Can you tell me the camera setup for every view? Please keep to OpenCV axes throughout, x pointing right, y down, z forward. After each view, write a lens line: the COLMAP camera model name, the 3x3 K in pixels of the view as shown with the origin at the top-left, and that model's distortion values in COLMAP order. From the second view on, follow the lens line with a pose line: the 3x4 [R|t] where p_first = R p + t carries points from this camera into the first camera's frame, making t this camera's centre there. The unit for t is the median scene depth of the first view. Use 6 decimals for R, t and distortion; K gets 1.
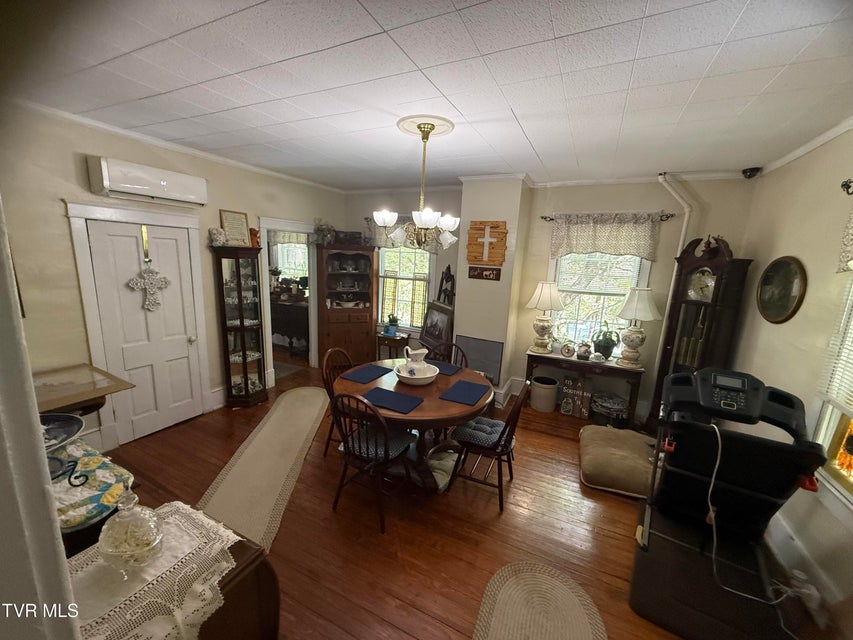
lens RADIAL K [[342.0, 0, 426.7], [0, 342.0, 322.1], [0, 0, 1]] dist [0.001463, 0.000663]
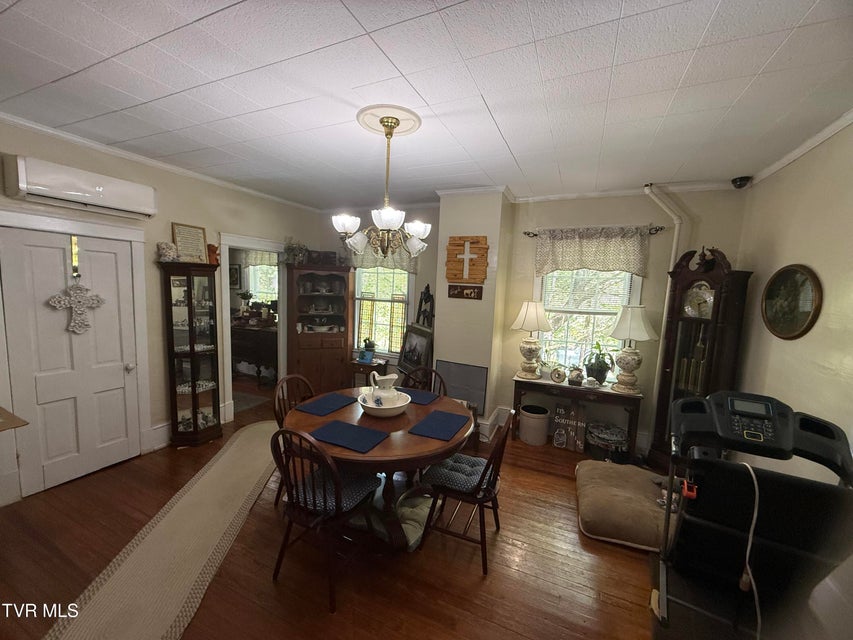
lens RADIAL K [[342.0, 0, 427.4], [0, 342.0, 321.5], [0, 0, 1]] dist [0.001463, 0.000663]
pose [[0.999529, -0.007422, 0.029787, 0.048577], [0.010017, 0.996075, -0.087941, 0.021056], [-0.029017, 0.088198, 0.995680, 0.113651]]
